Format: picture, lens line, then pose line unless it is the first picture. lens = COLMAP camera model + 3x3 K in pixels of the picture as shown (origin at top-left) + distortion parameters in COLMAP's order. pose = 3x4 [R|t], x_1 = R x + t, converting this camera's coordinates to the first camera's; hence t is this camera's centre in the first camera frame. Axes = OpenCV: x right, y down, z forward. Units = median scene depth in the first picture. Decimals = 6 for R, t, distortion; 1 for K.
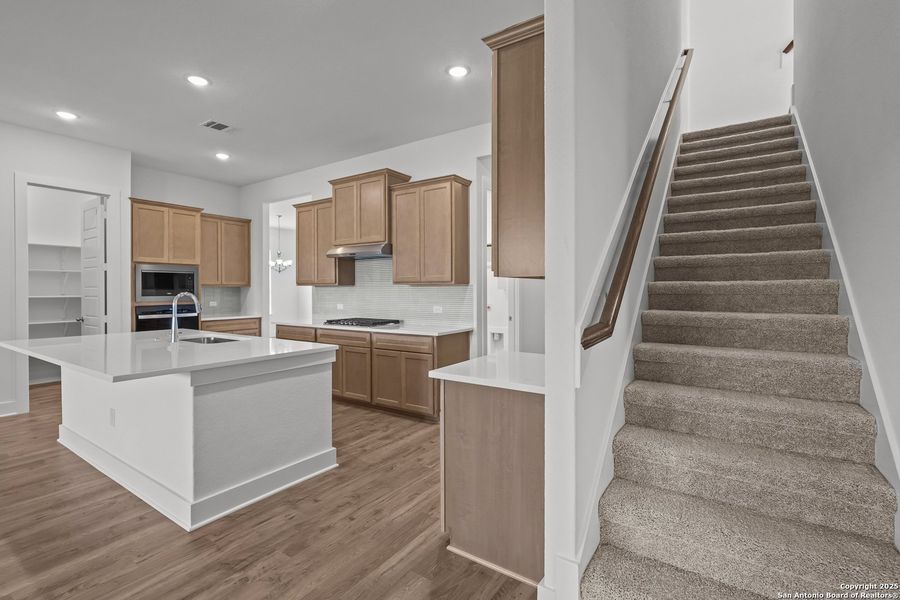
lens RADIAL K [[412.6, 0, 450.7], [0, 412.6, 292.0], [0, 0, 1]] dist [-0.000302, 0.000263]
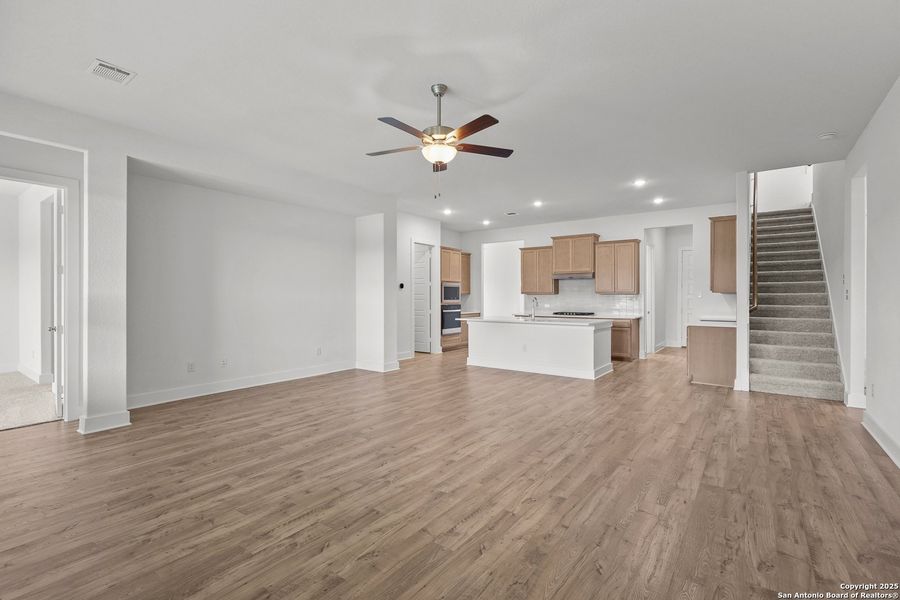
lens RADIAL K [[412.6, 0, 446.6], [0, 412.6, 290.6], [0, 0, 1]] dist [-0.000302, 0.000263]
pose [[0.998655, 0.001639, -0.051827, -0.854915], [-0.002666, 0.999801, -0.019765, 0.008486], [0.051784, 0.019877, 0.998460, -1.103921]]
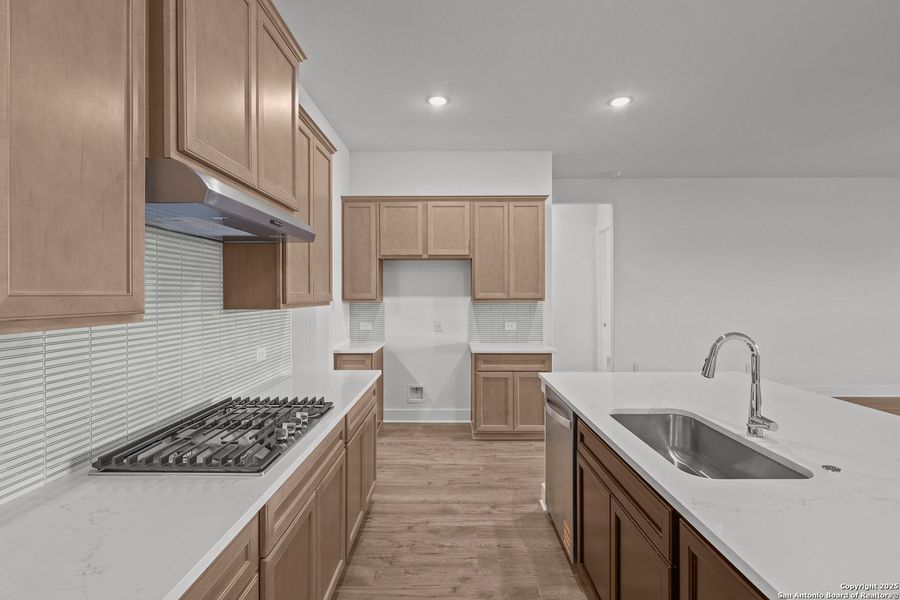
lens RADIAL K [[412.6, 0, 451.4], [0, 412.6, 296.4], [0, 0, 1]] dist [-0.000302, 0.000263]
pose [[-0.556490, 0.002734, 0.830850, -0.718633], [0.009358, 0.999952, 0.002978, -0.035078], [-0.830802, 0.009432, -0.556489, 1.290171]]
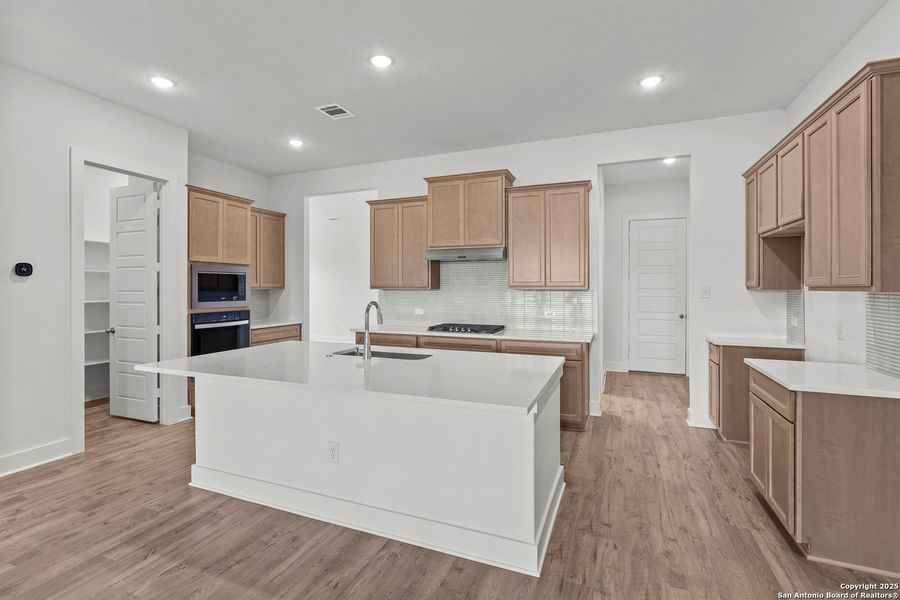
lens RADIAL K [[412.6, 0, 443.8], [0, 412.6, 286.9], [0, 0, 1]] dist [-0.000302, 0.000263]
pose [[0.979570, 0.001606, 0.201096, -0.567101], [-0.000326, 0.999979, -0.006399, -0.020465], [-0.201102, 0.006203, 0.979551, 0.095147]]
